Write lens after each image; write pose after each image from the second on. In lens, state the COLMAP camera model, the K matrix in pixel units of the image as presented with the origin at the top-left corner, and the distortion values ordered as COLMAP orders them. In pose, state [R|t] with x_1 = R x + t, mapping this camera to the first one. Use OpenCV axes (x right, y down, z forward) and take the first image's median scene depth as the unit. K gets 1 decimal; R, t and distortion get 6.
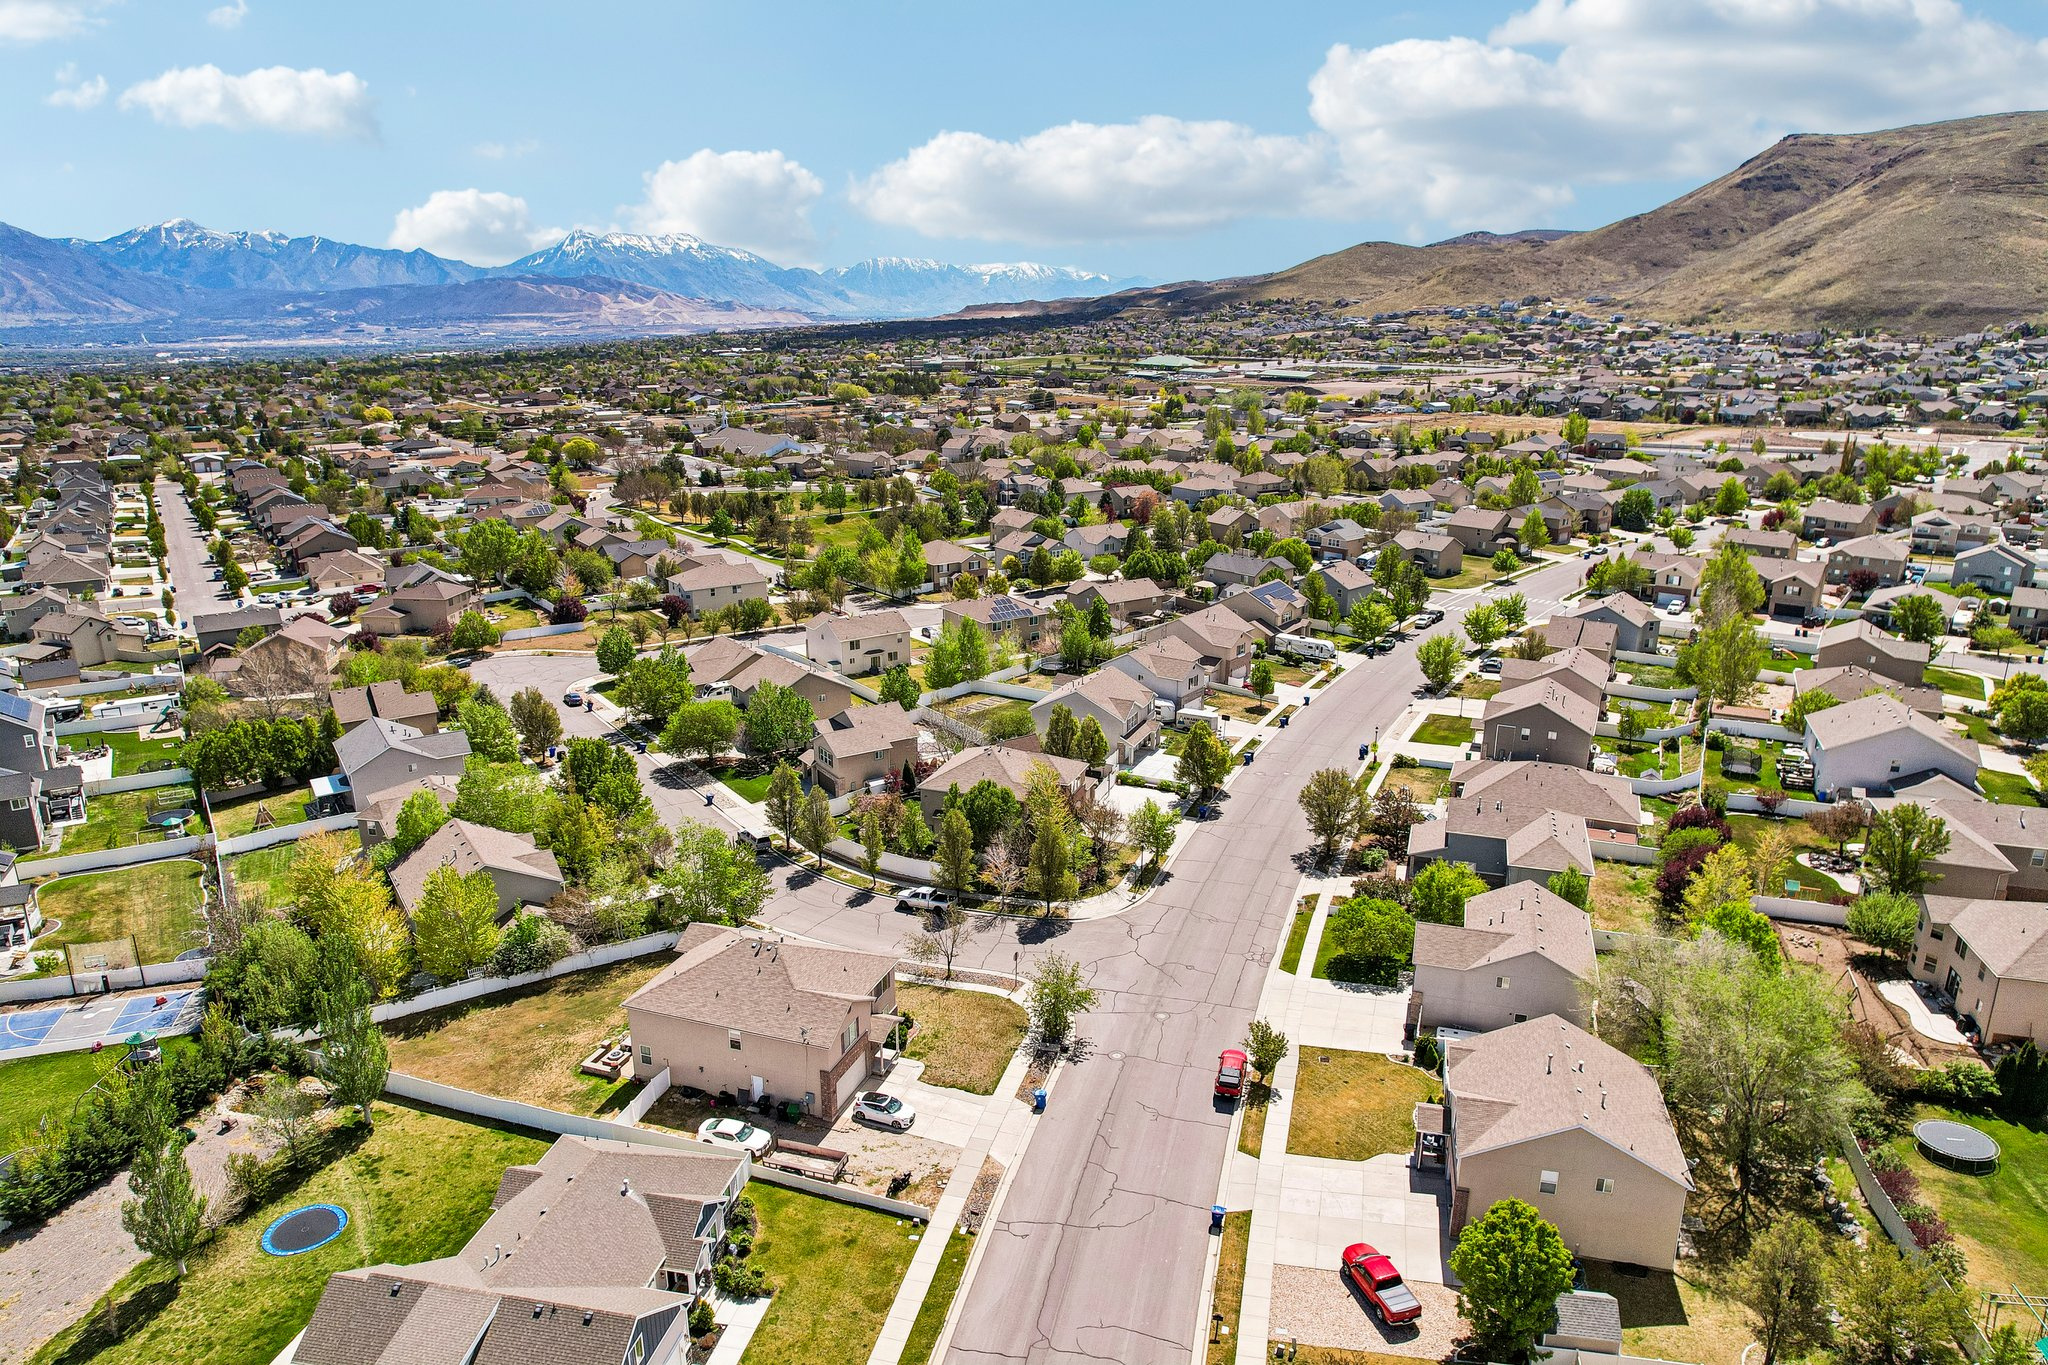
lens RADIAL K [[1316.2, 0, 1024.0], [0, 1316.2, 682.5], [0, 0, 1]] dist [-0.080439, 0.068888]
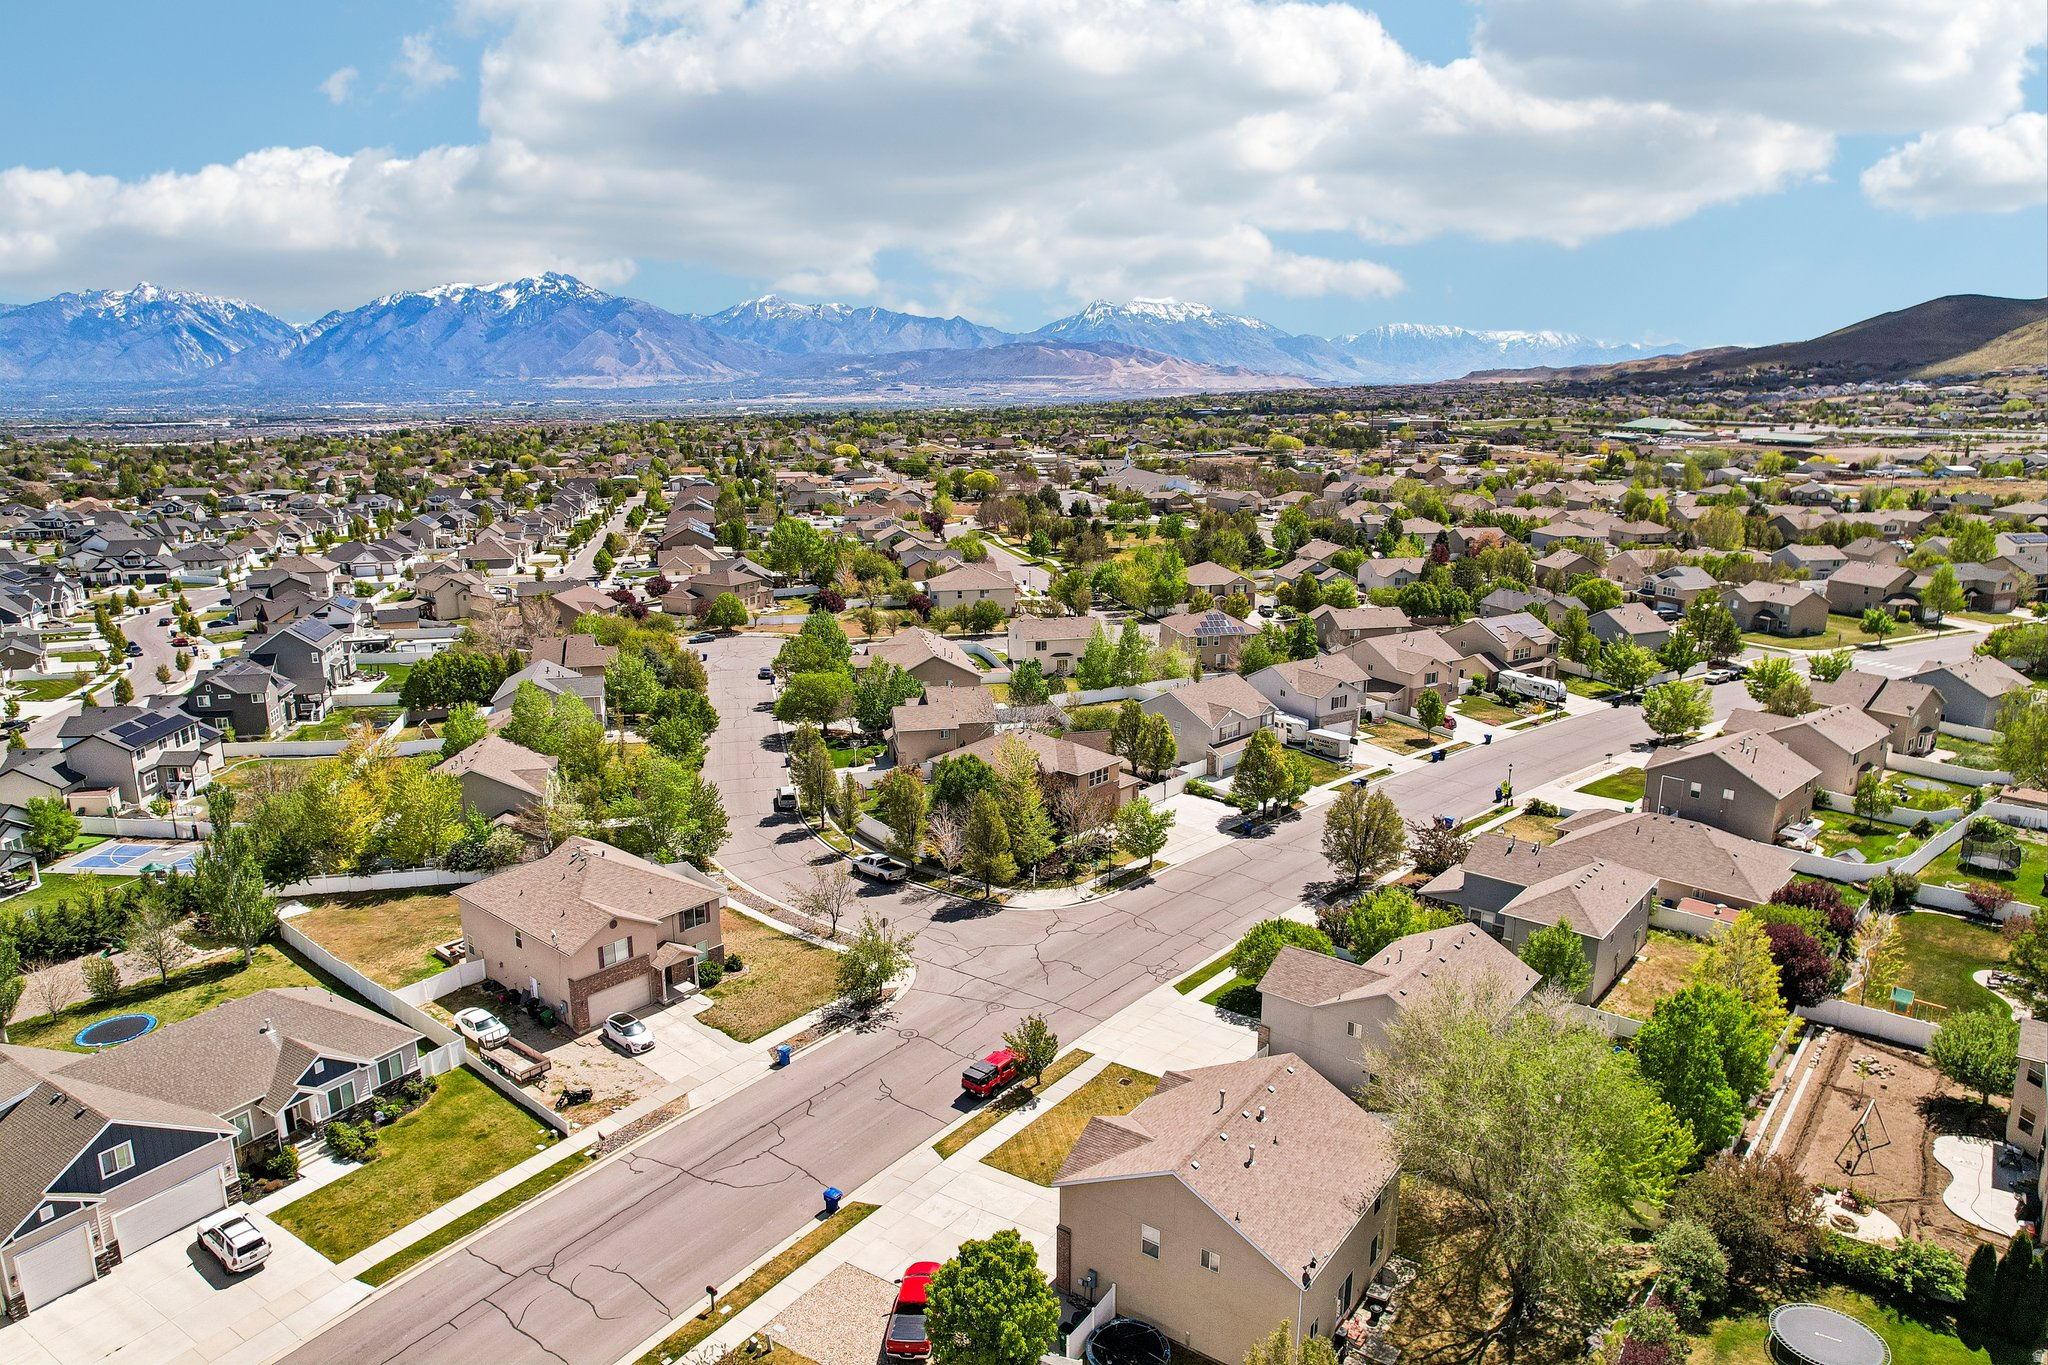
lens RADIAL K [[1316.2, 0, 1024.0], [0, 1316.2, 682.5], [0, 0, 1]] dist [-0.080439, 0.068888]
pose [[0.931966, 0.082369, -0.353064, 0.220384], [-0.099161, 0.994628, -0.029707, 0.030889], [0.348720, 0.062696, 0.935127, 0.082041]]
